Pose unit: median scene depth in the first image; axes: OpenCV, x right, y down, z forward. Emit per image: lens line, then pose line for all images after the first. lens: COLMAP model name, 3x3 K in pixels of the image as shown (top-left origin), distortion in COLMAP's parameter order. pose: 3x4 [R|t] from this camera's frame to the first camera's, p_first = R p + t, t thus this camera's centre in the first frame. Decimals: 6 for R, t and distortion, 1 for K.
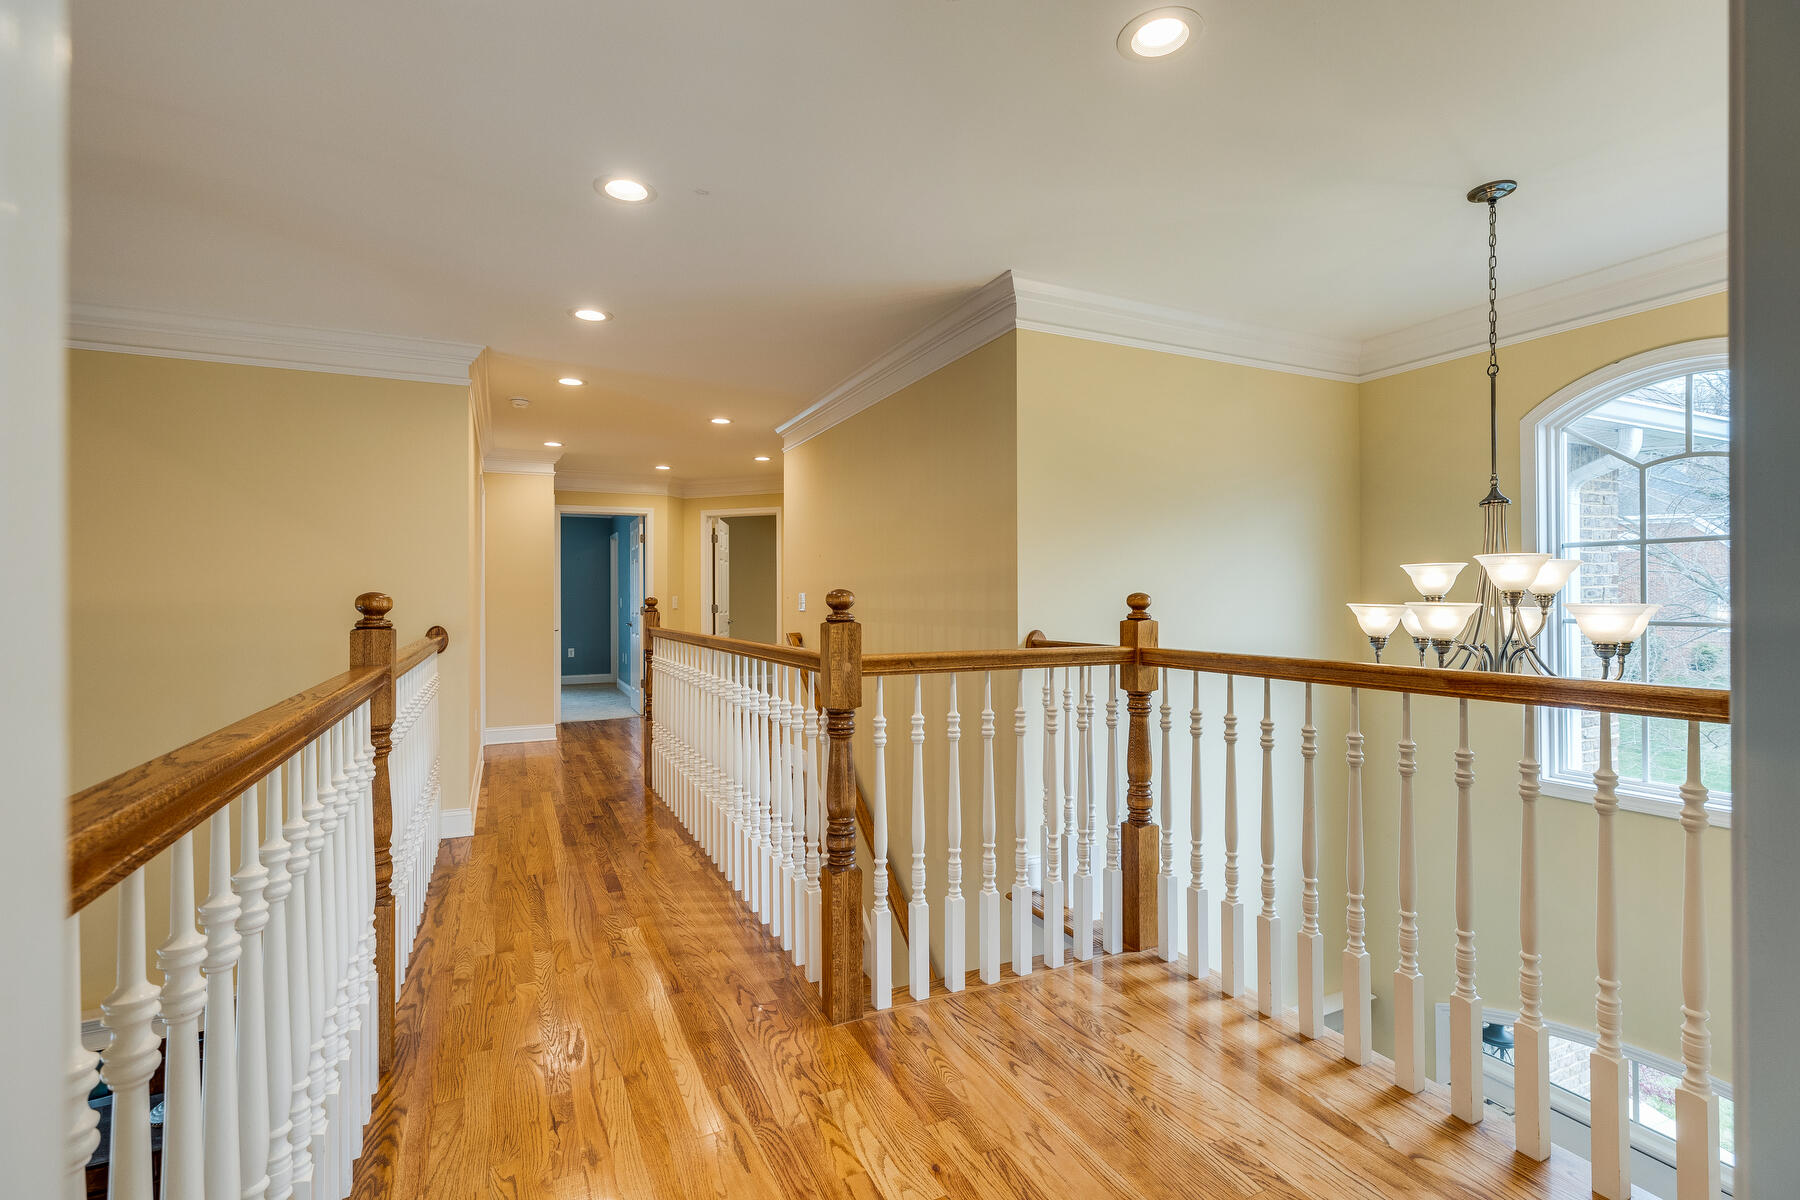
lens RADIAL K [[809.4, 0, 897.0], [0, 809.4, 597.1], [0, 0, 1]] dist [-0.001275, -0.000113]
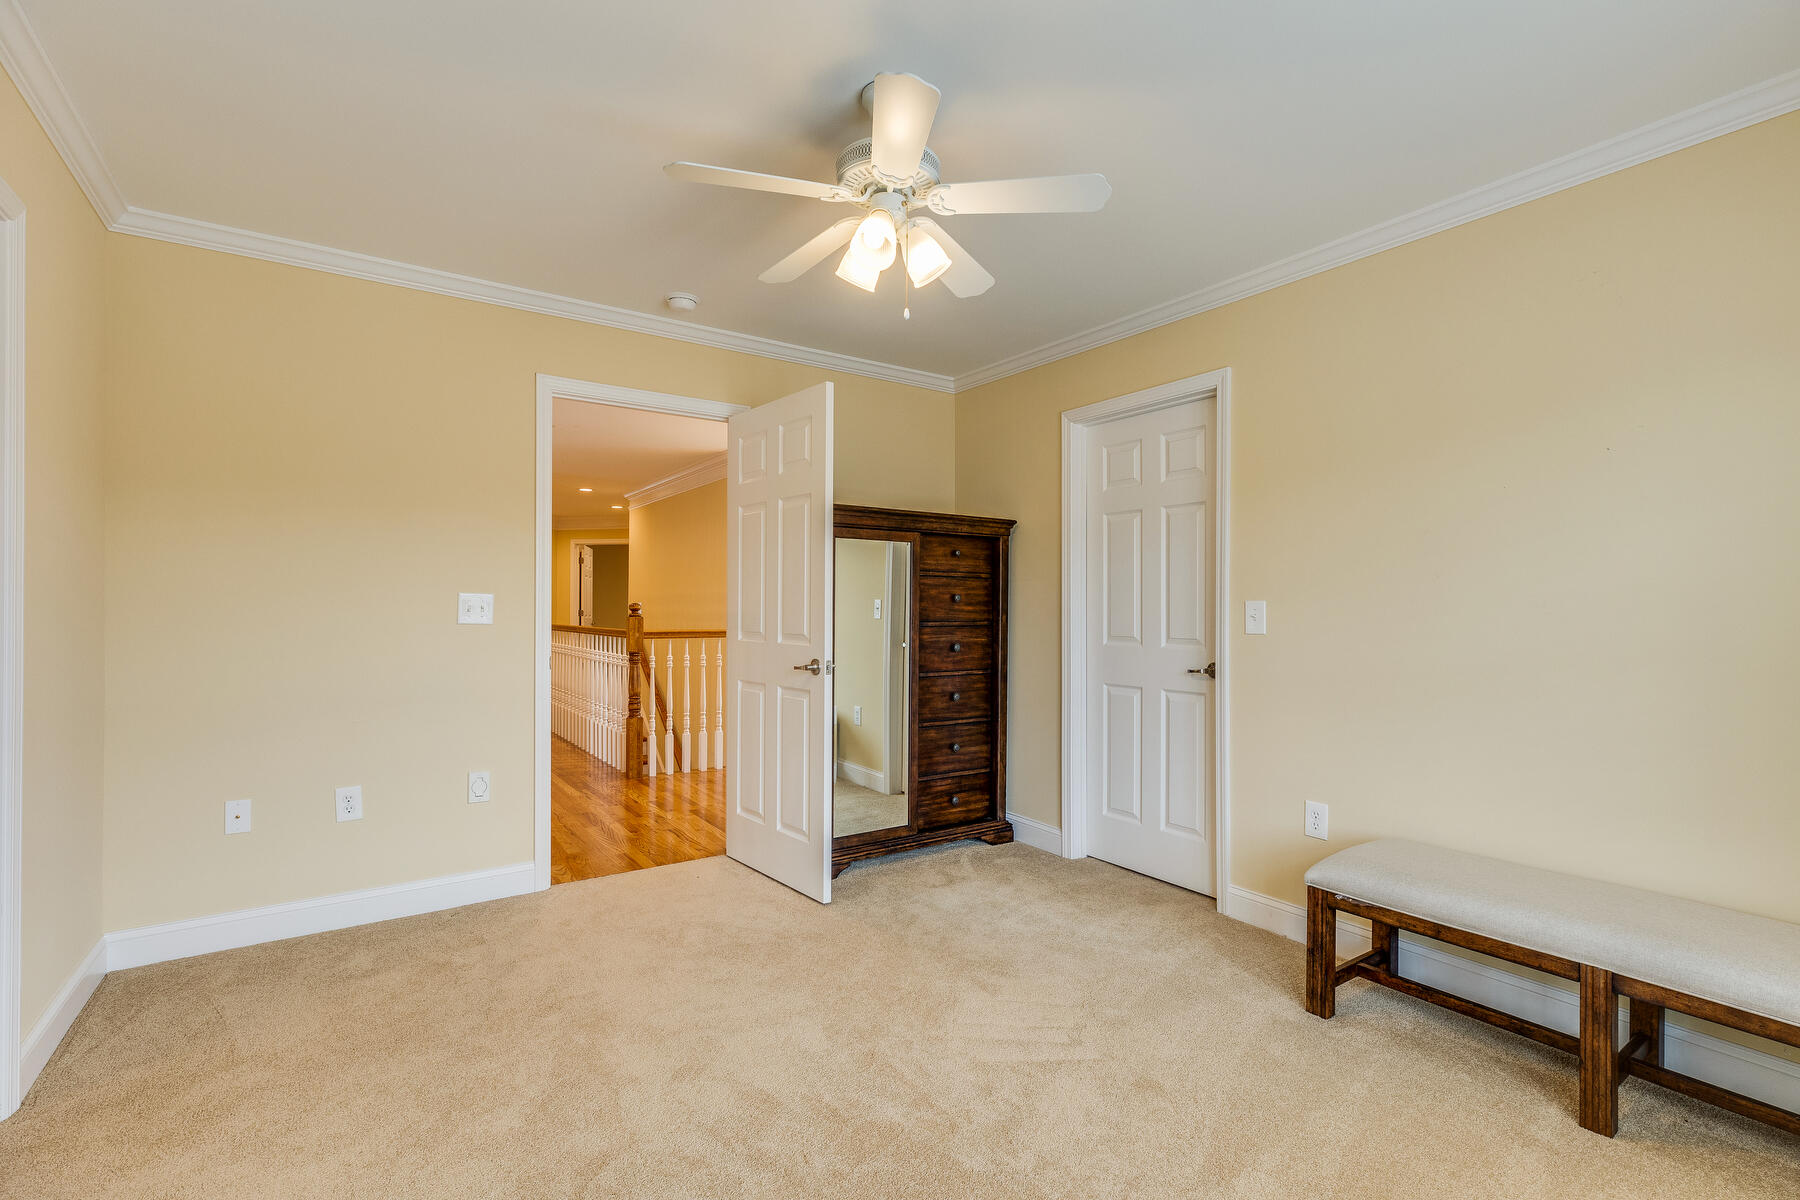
lens RADIAL K [[809.4, 0, 897.0], [0, 809.4, 597.1], [0, 0, 1]] dist [-0.001275, -0.000113]
pose [[0.988590, 0.008147, 0.150412, 0.320307], [-0.006479, 0.999912, -0.011579, -0.003679], [-0.150493, 0.010472, 0.988556, -1.426080]]
